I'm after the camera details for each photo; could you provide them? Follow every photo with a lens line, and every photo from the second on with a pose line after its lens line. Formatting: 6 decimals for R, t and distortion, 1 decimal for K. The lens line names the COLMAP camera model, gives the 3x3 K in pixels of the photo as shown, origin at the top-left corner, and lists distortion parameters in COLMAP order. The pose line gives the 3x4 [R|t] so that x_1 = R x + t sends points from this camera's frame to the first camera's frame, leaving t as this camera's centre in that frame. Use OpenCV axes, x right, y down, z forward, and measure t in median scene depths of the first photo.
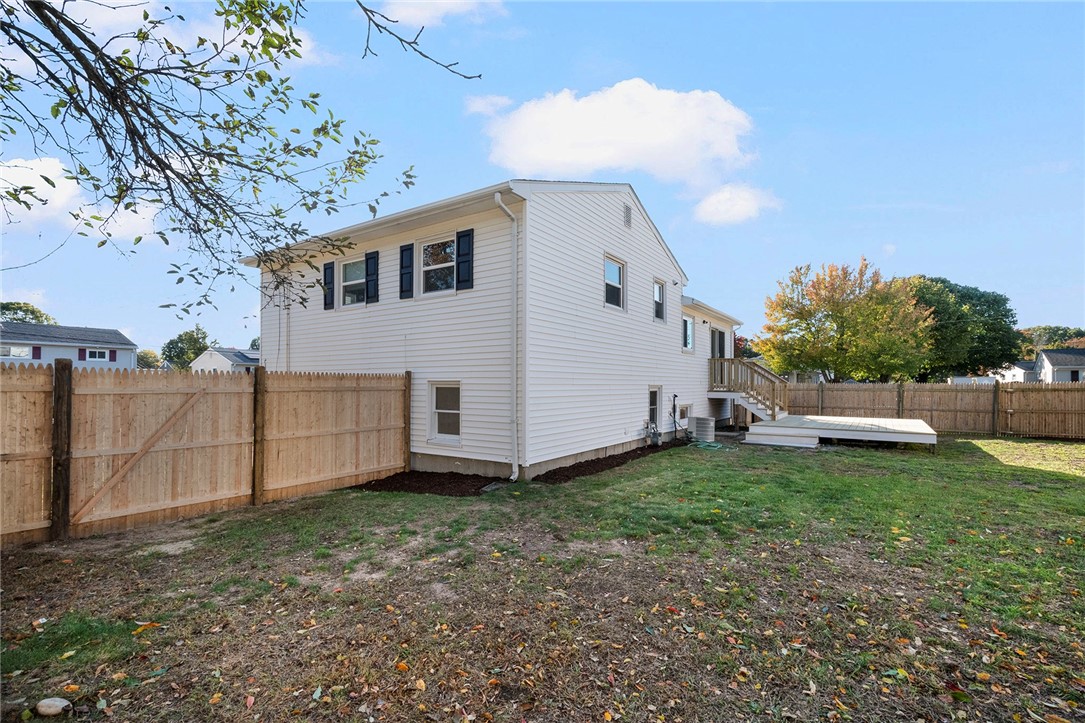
lens RADIAL K [[471.8, 0, 543.3], [0, 471.8, 363.7], [0, 0, 1]] dist [0.011122, -0.000285]
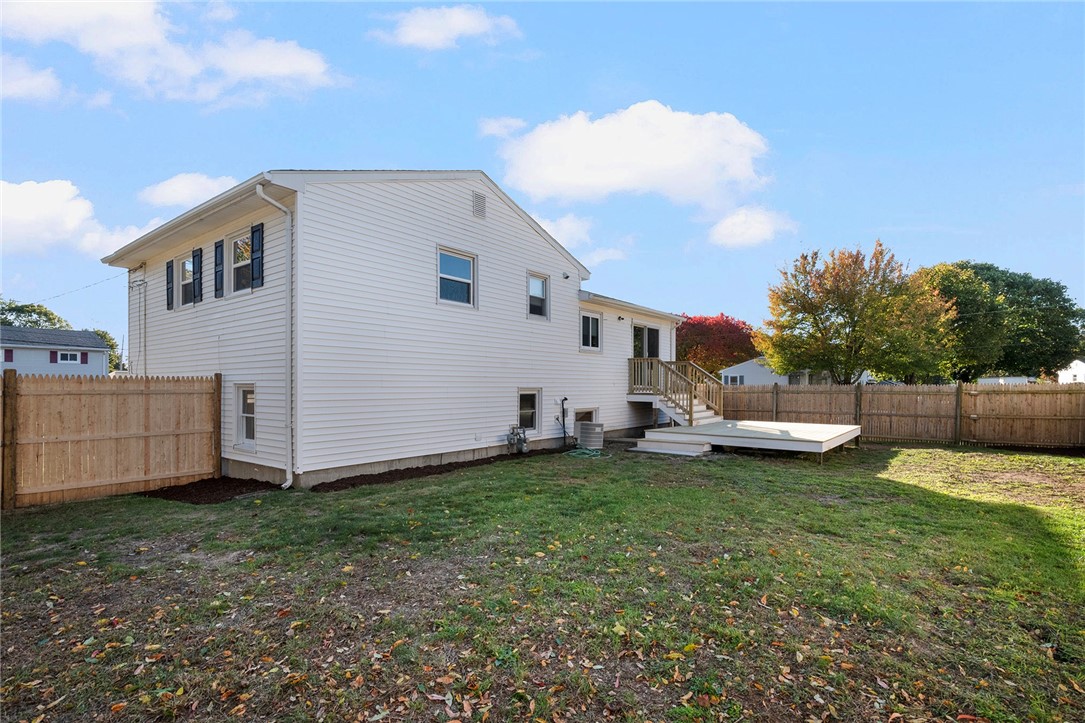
lens RADIAL K [[508.6, 0, 544.1], [0, 508.6, 370.6], [0, 0, 1]] dist [0.010624, -0.003489]
pose [[0.997698, -0.003380, -0.067731, 0.370144], [0.004244, 0.999911, 0.012610, -0.000139], [0.067682, -0.012868, 0.997624, 0.009078]]
